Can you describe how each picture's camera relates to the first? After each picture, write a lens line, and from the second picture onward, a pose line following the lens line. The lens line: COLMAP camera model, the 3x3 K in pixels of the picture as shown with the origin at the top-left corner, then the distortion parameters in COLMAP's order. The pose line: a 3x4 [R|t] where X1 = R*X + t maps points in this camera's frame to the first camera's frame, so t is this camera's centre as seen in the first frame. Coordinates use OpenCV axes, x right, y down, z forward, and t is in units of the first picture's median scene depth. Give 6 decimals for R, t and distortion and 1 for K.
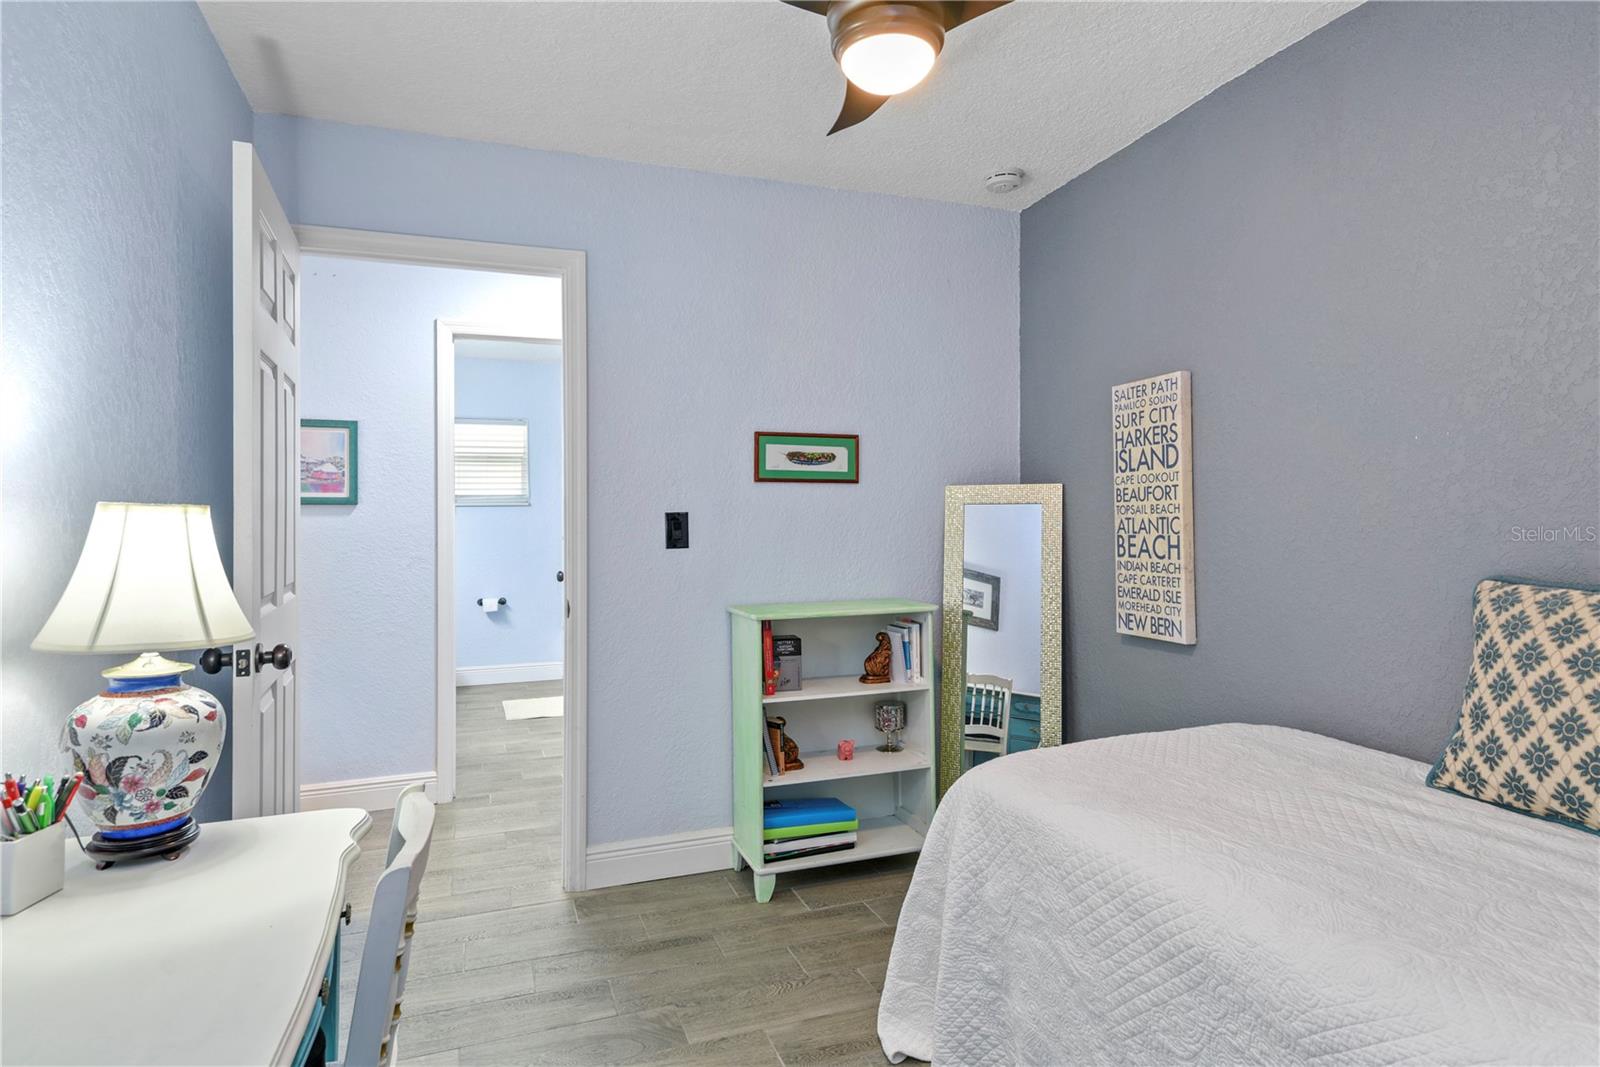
lens RADIAL K [[877.5, 0, 805.7], [0, 877.5, 499.0], [0, 0, 1]] dist [0.018476, -0.001190]
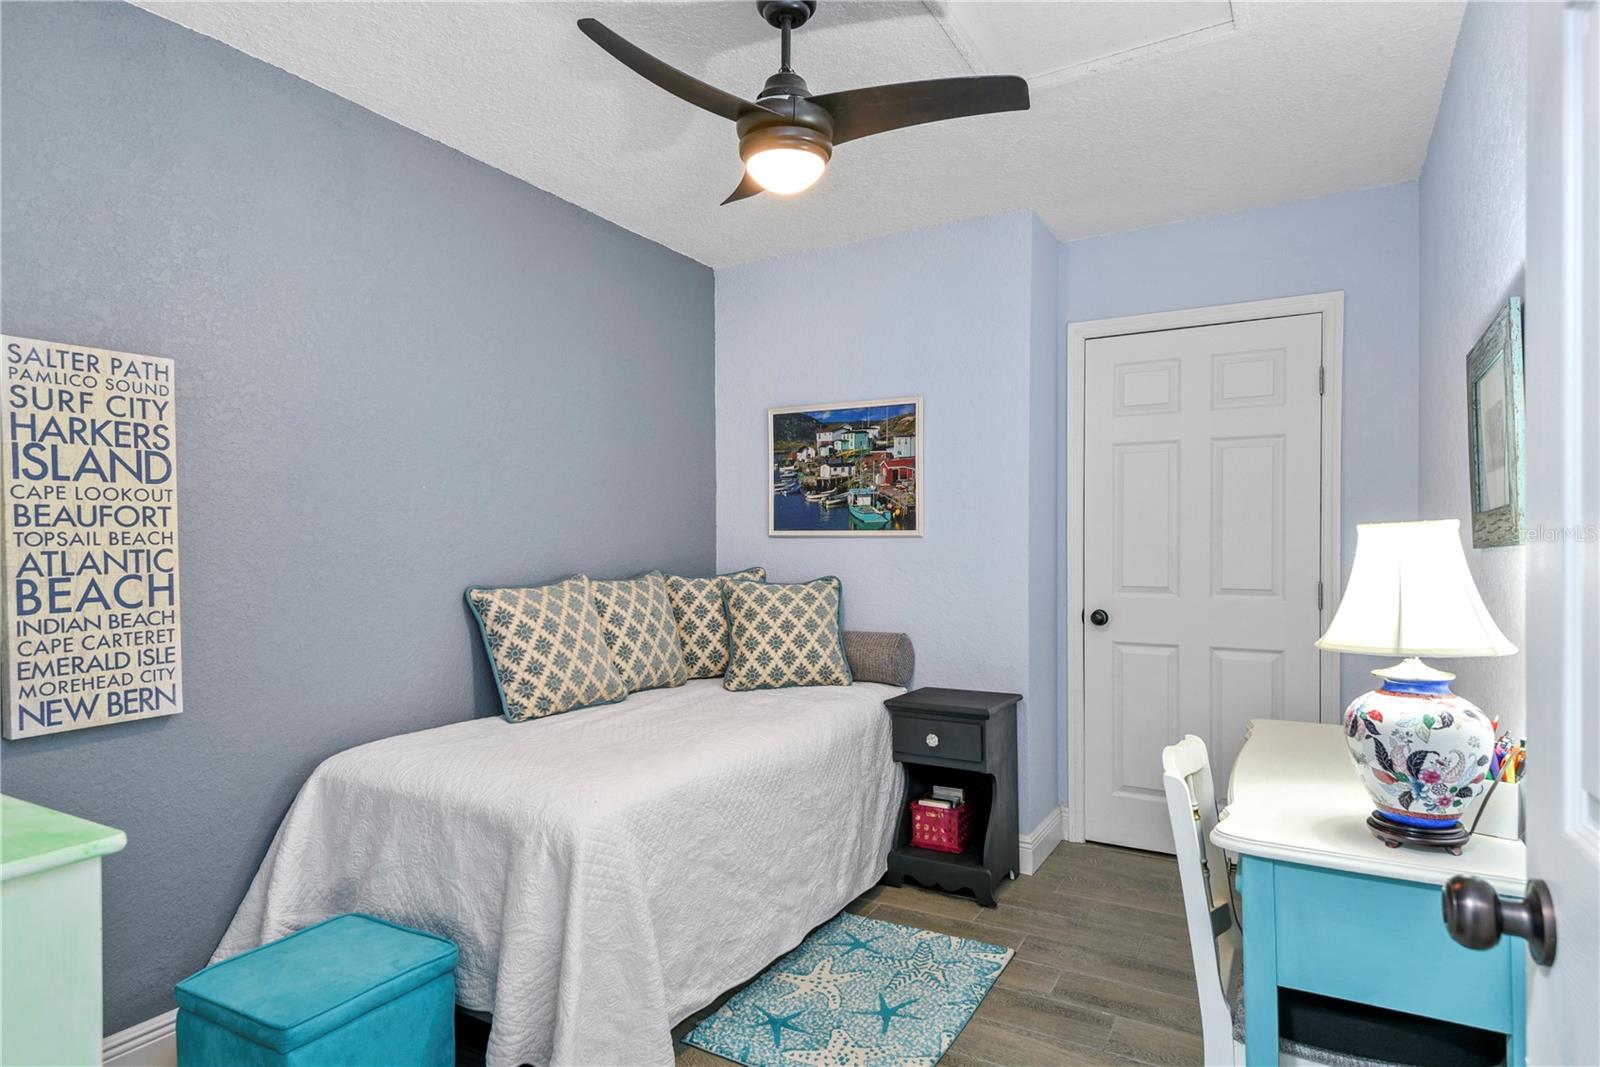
lens RADIAL K [[877.5, 0, 803.3], [0, 877.5, 540.8], [0, 0, 1]] dist [0.018476, -0.001190]
pose [[-0.638710, 0.010609, 0.769374, -0.498713], [-0.005312, 0.999820, -0.018197, 0.023204], [-0.769429, -0.015709, -0.638539, 1.026196]]
